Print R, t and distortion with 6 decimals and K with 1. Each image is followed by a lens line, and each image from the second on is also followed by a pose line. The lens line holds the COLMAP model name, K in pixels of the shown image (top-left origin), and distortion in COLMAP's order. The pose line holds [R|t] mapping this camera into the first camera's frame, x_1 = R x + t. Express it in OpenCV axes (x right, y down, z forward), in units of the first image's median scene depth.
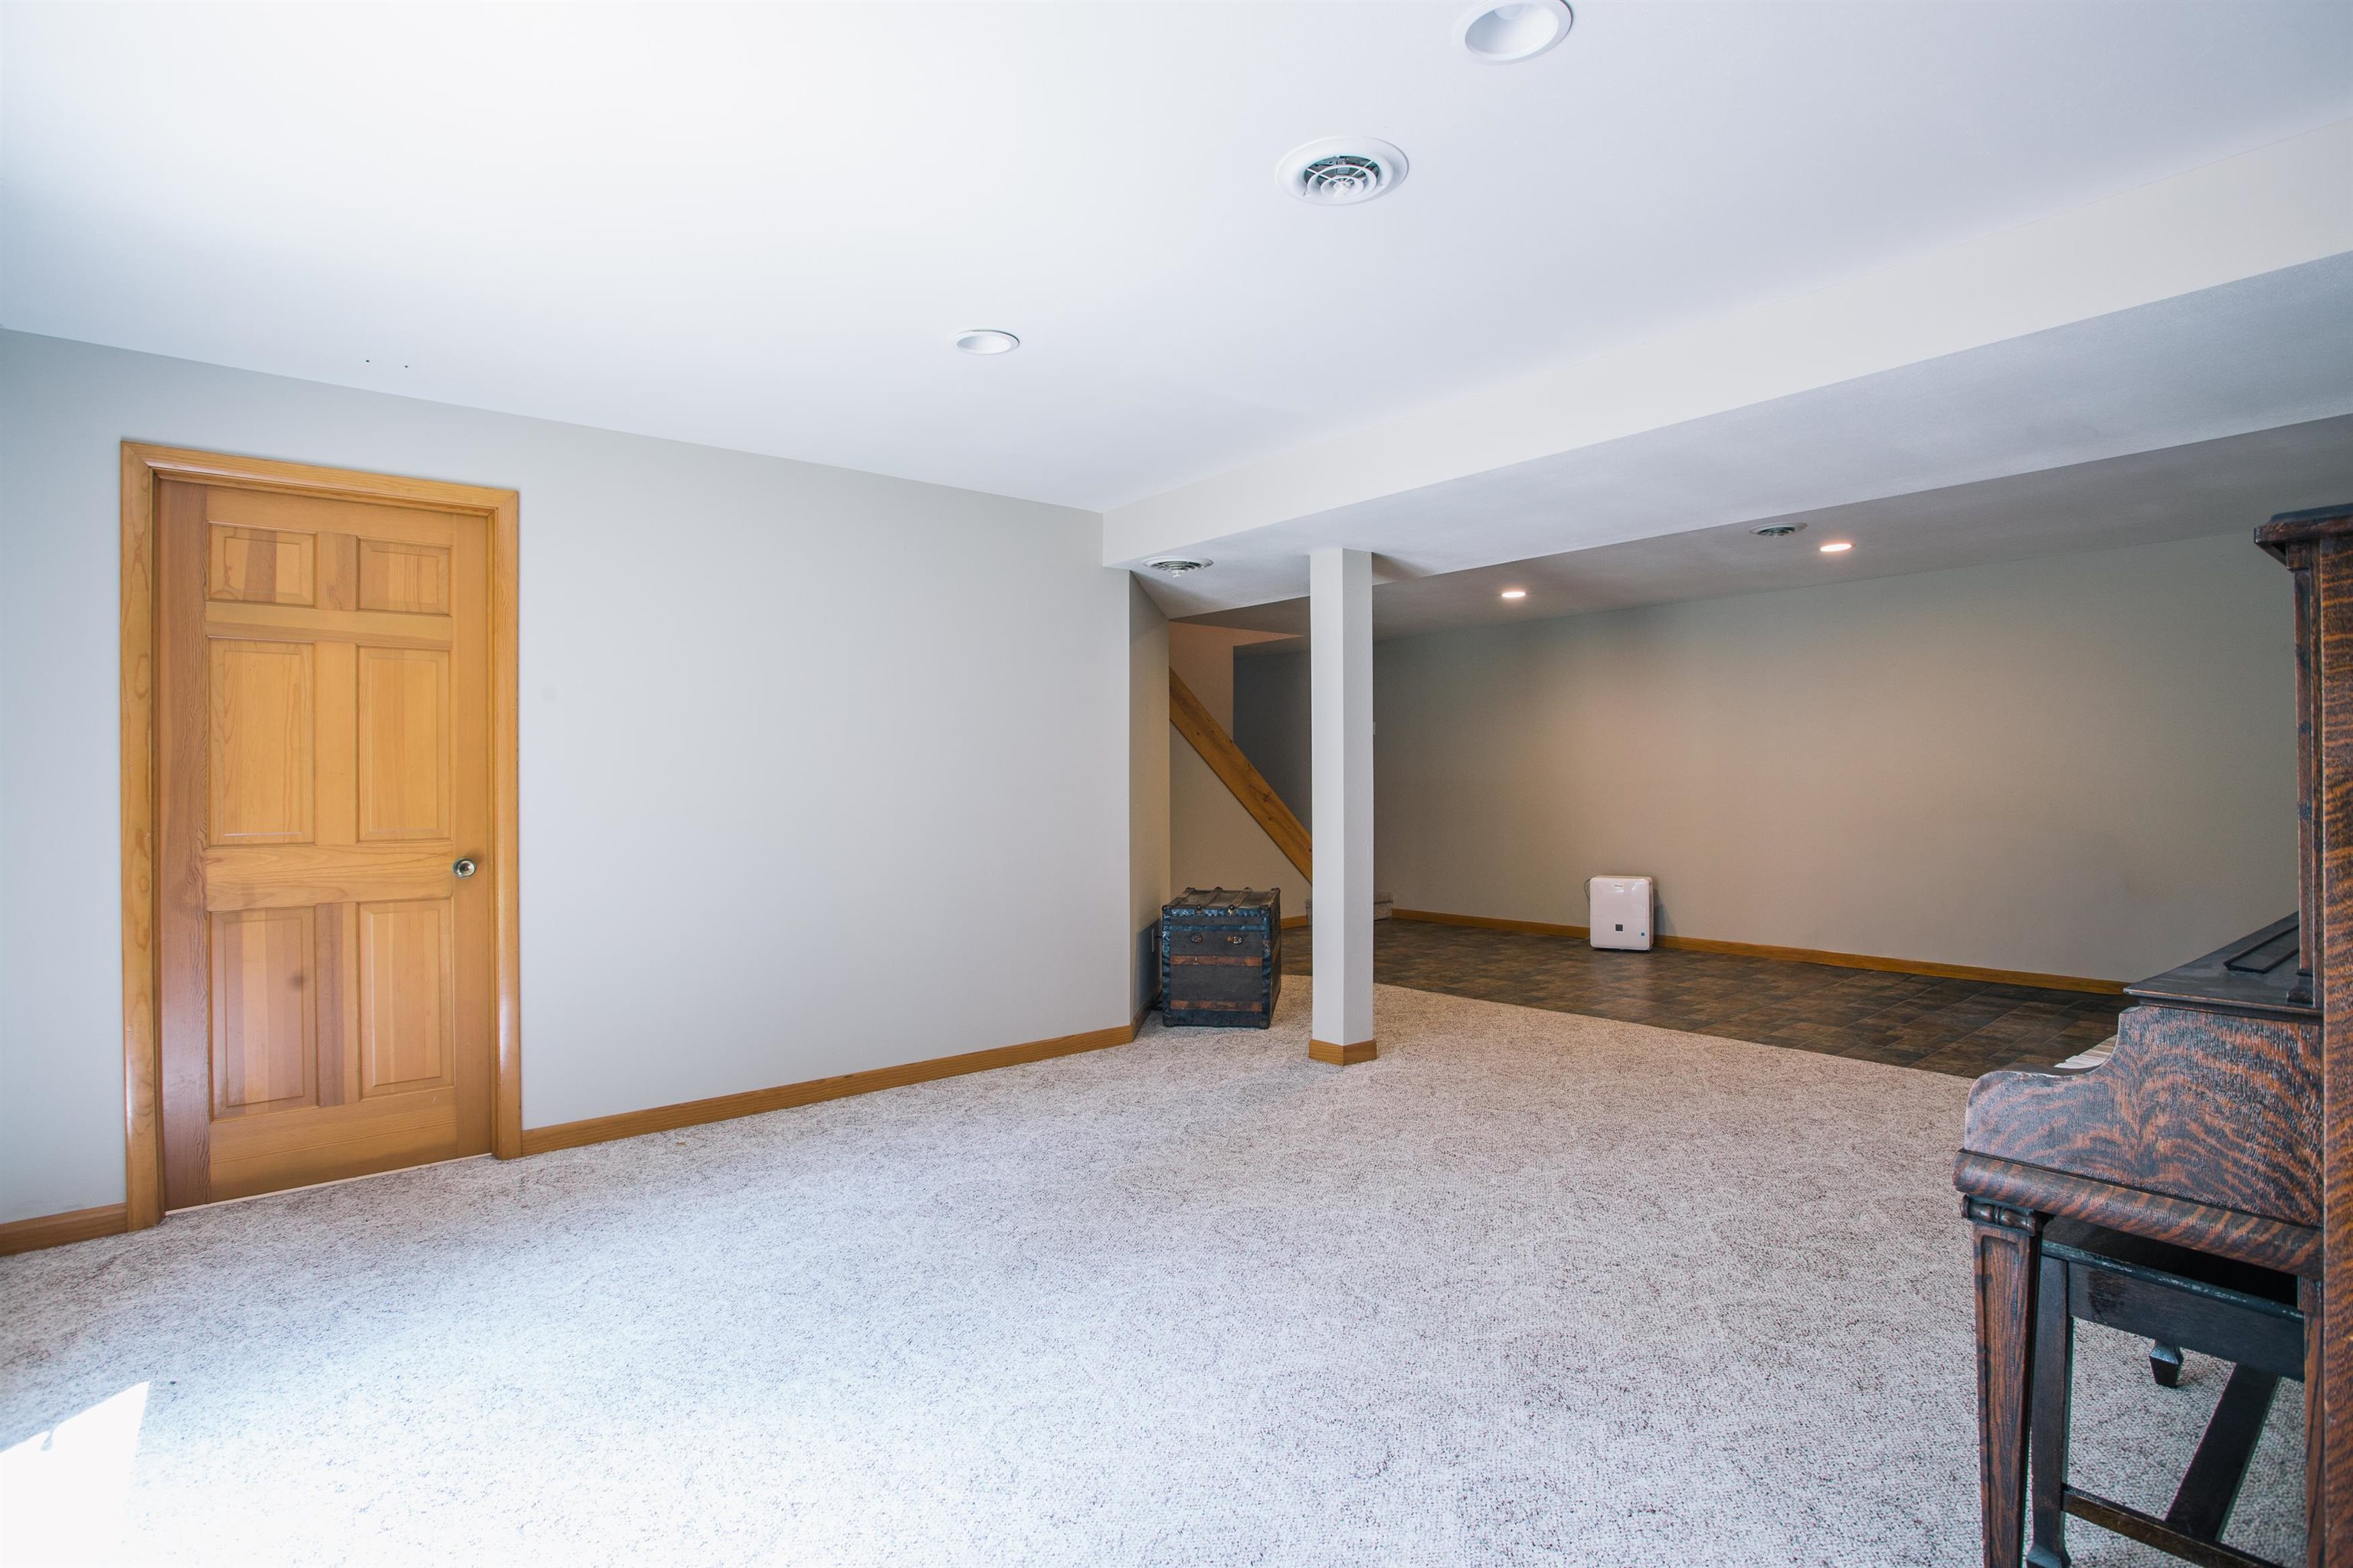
lens RADIAL K [[1142.3, 0, 1186.7], [0, 1142.3, 775.6], [0, 0, 1]] dist [-0.082994, 0.043304]
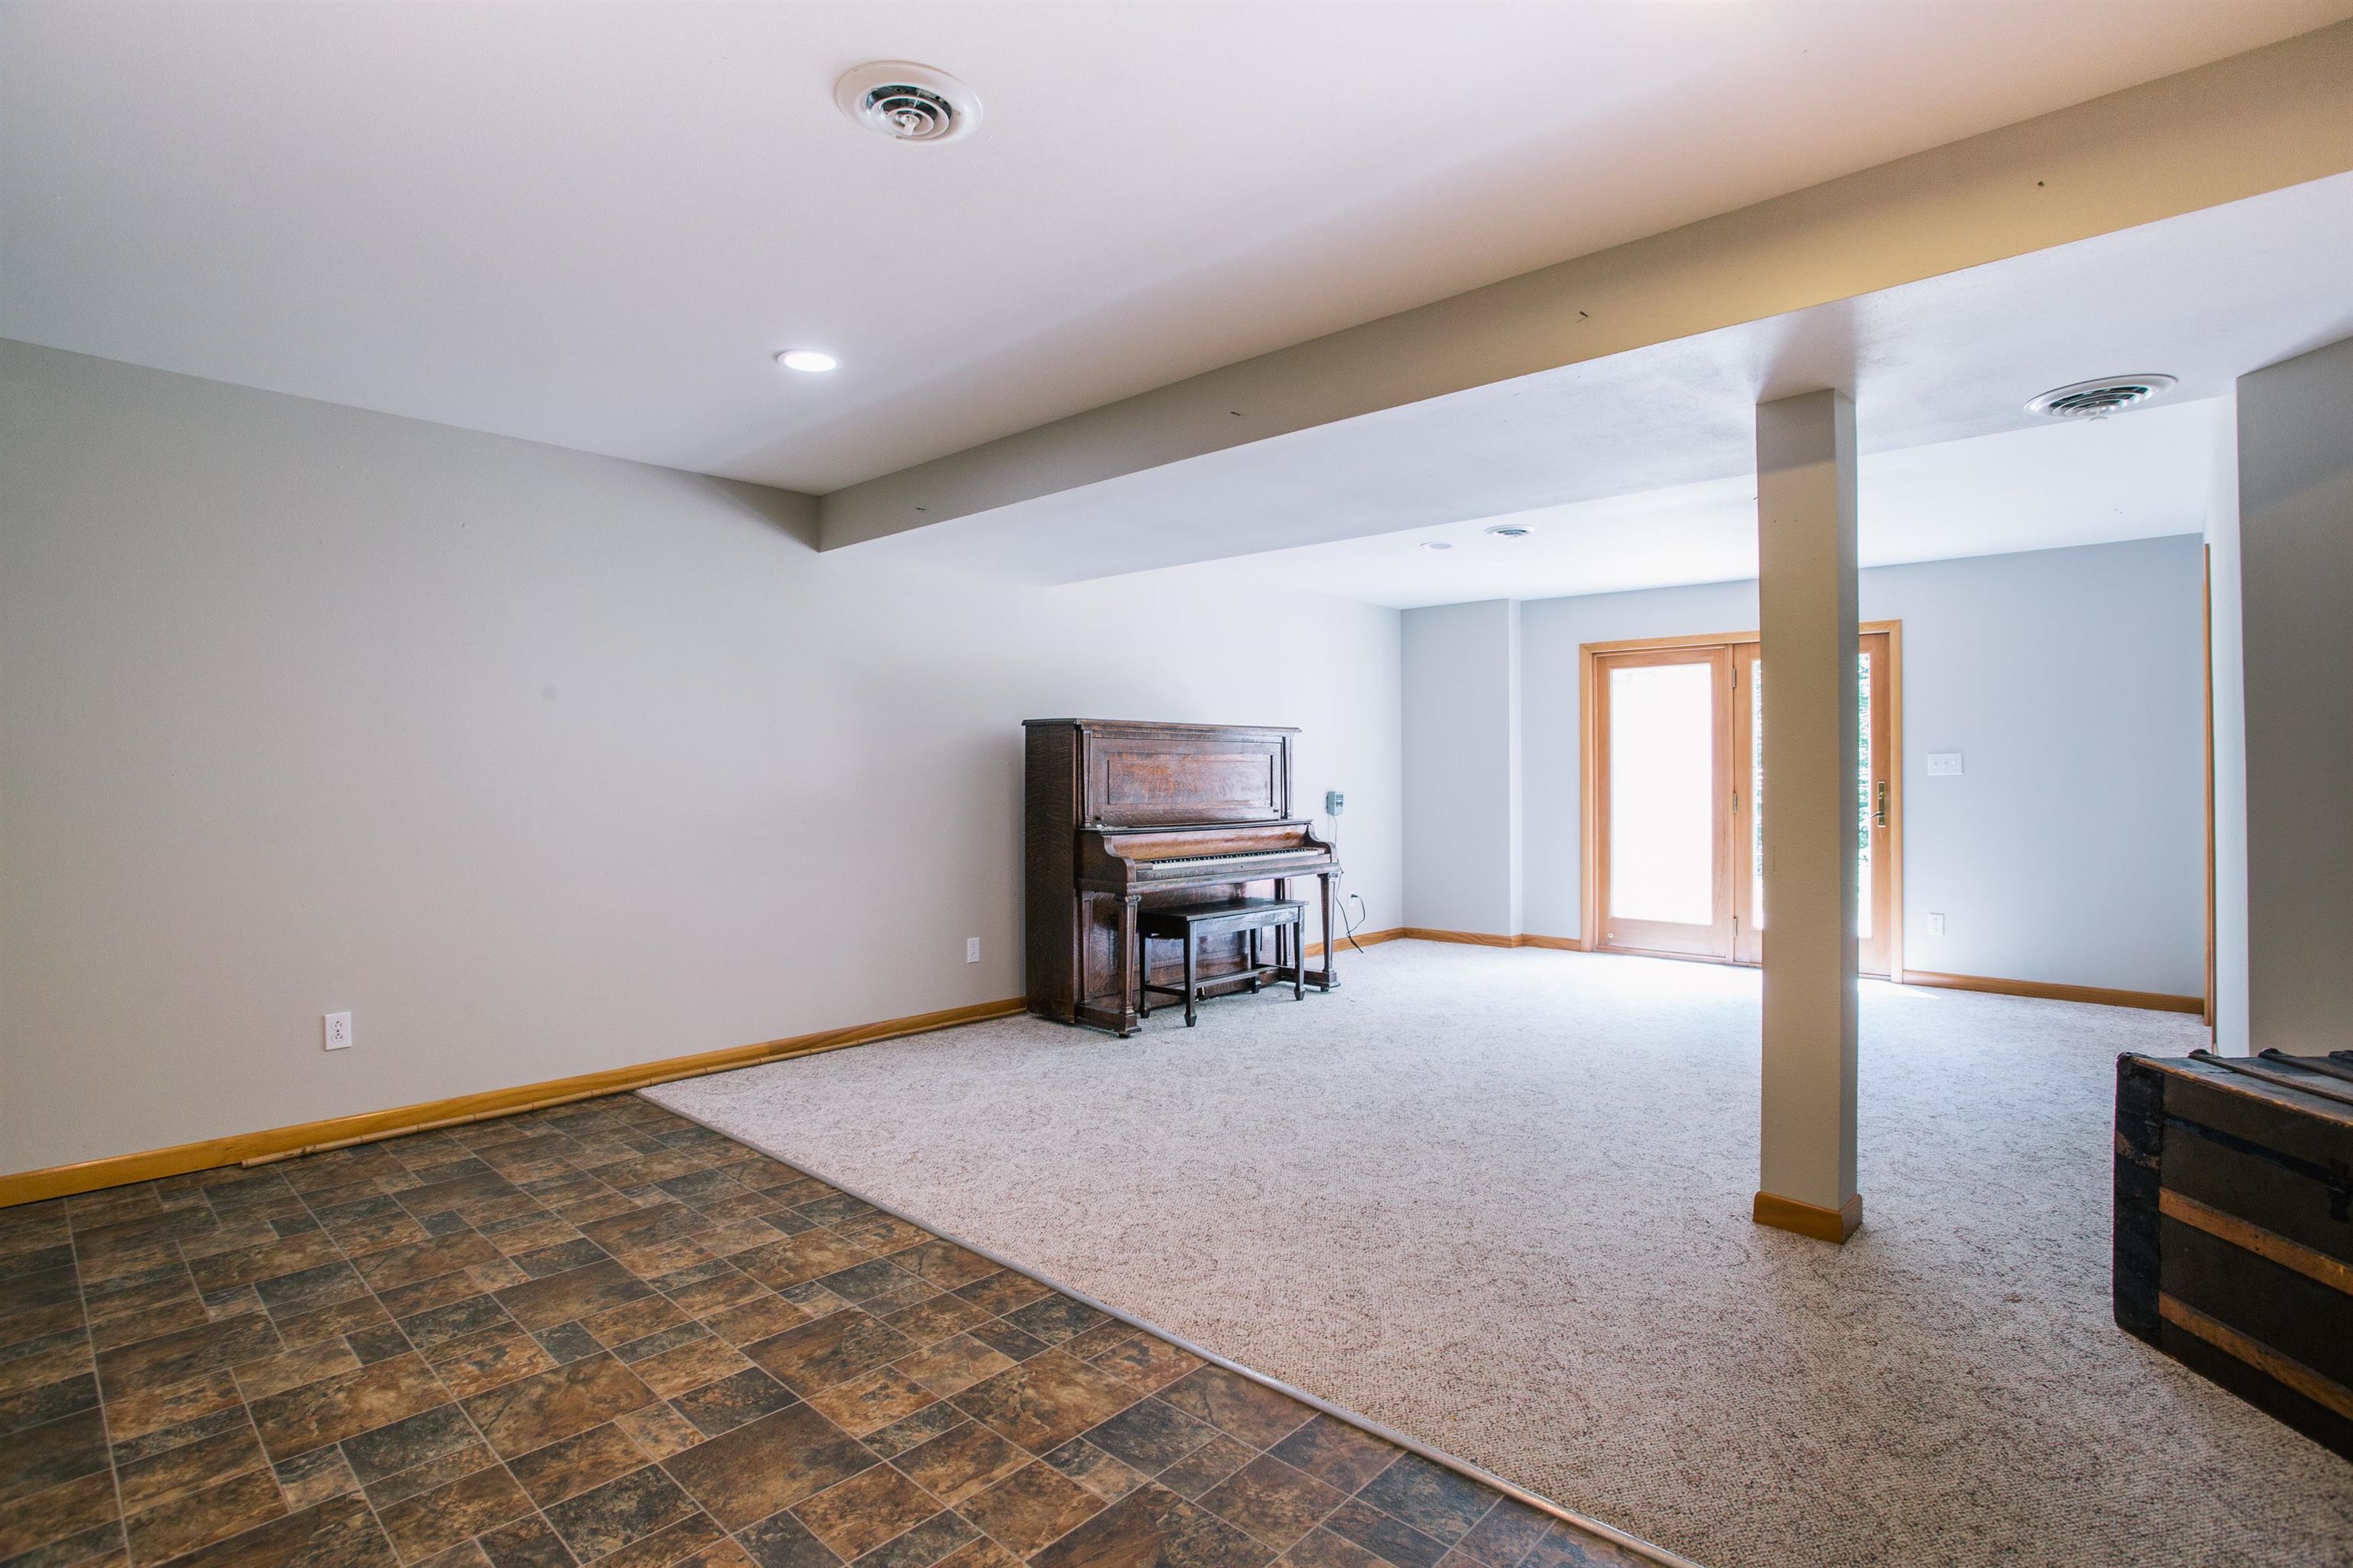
lens RADIAL K [[1142.3, 0, 1186.7], [0, 1142.3, 775.6], [0, 0, 1]] dist [-0.082994, 0.043304]
pose [[-0.990424, 0.009763, -0.137713, 0.721703], [0.010595, 0.999930, -0.005312, 0.007159], [0.137651, -0.006720, -0.990458, 2.026953]]
